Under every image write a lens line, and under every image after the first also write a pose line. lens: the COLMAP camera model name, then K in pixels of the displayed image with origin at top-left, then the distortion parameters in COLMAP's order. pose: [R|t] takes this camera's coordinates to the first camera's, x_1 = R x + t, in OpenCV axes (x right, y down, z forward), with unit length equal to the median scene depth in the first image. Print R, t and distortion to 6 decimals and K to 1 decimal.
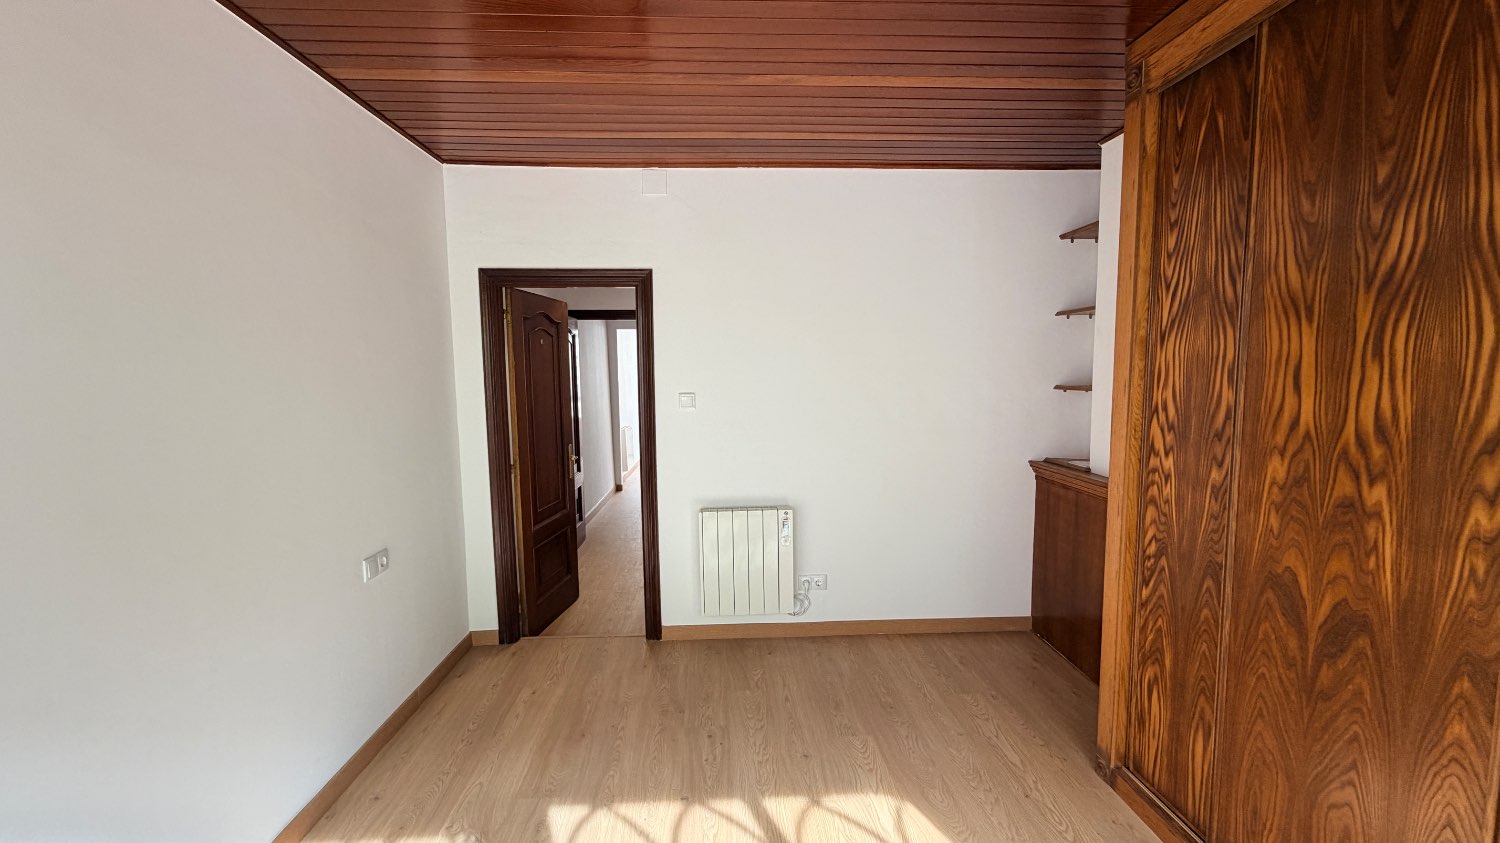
lens RADIAL K [[595.0, 0, 748.9], [0, 595.0, 422.5], [0, 0, 1]] dist [0.000219, 0.000522]
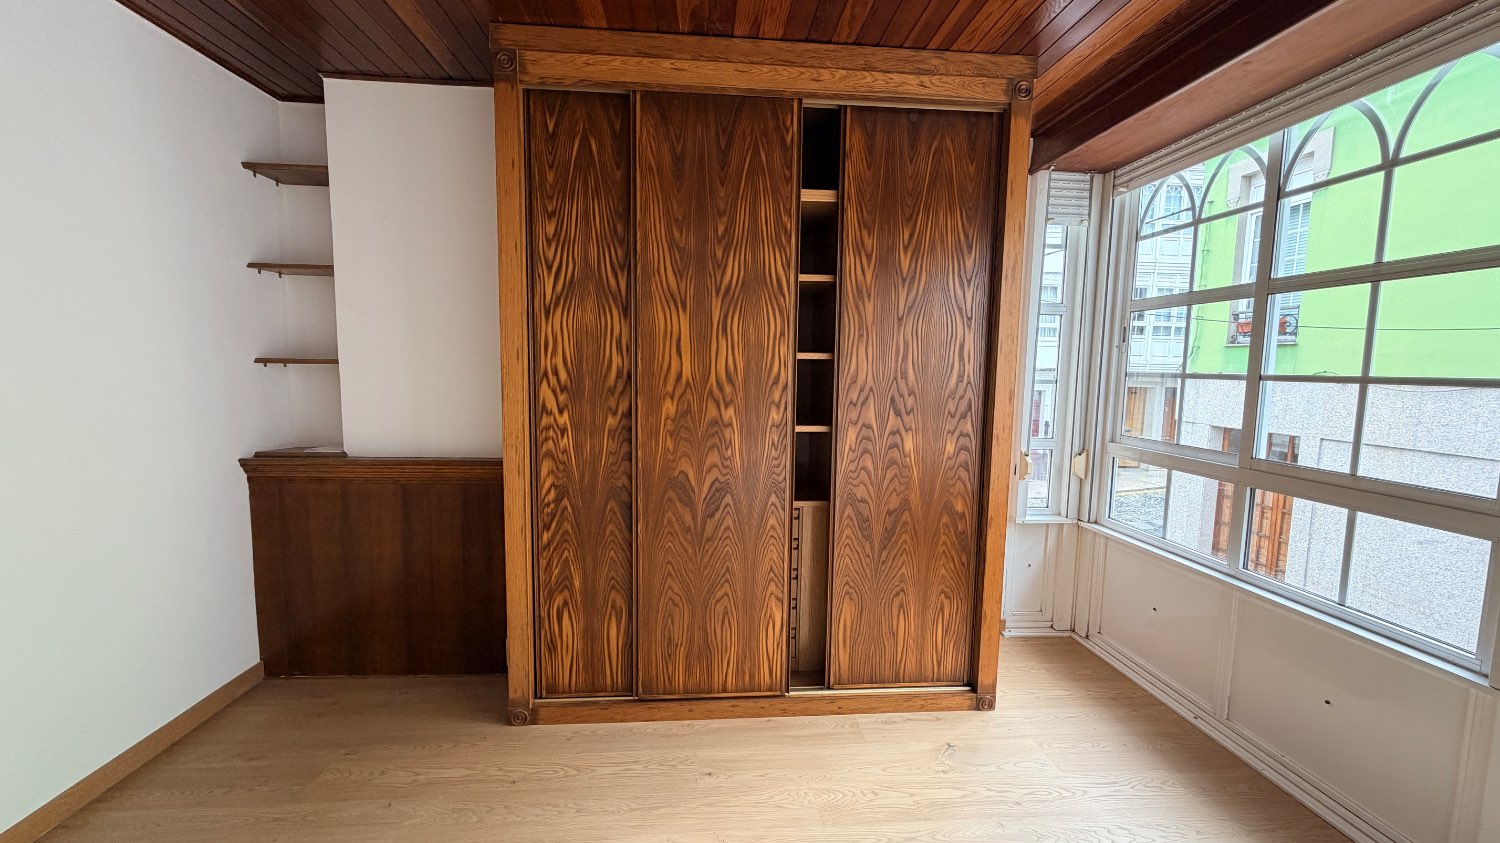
lens RADIAL K [[595.0, 0, 741.1], [0, 595.0, 421.6], [0, 0, 1]] dist [0.000219, 0.000522]
pose [[-0.013241, -0.090742, 0.995786, -0.520461], [0.072806, 0.993143, 0.091469, -0.010141], [-0.997258, 0.073710, -0.006544, 0.714242]]
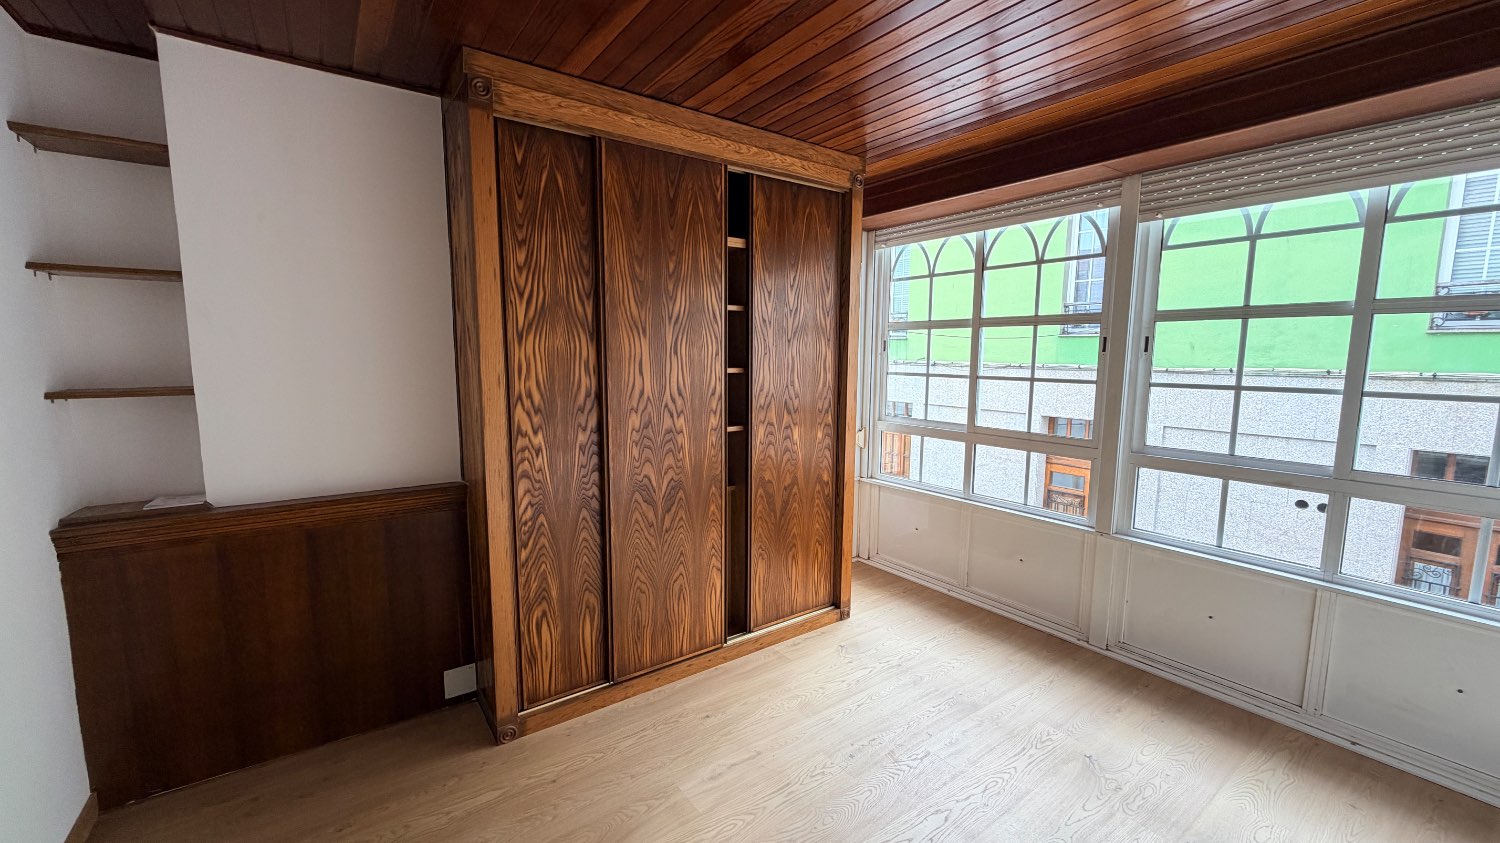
lens RADIAL K [[595.0, 0, 739.4], [0, 595.0, 422.1], [0, 0, 1]] dist [0.000219, 0.000522]
pose [[-0.528626, -0.097555, 0.843231, -0.602984], [0.074068, 0.984284, 0.160308, -0.146045], [-0.845617, 0.147199, -0.513092, 1.387989]]
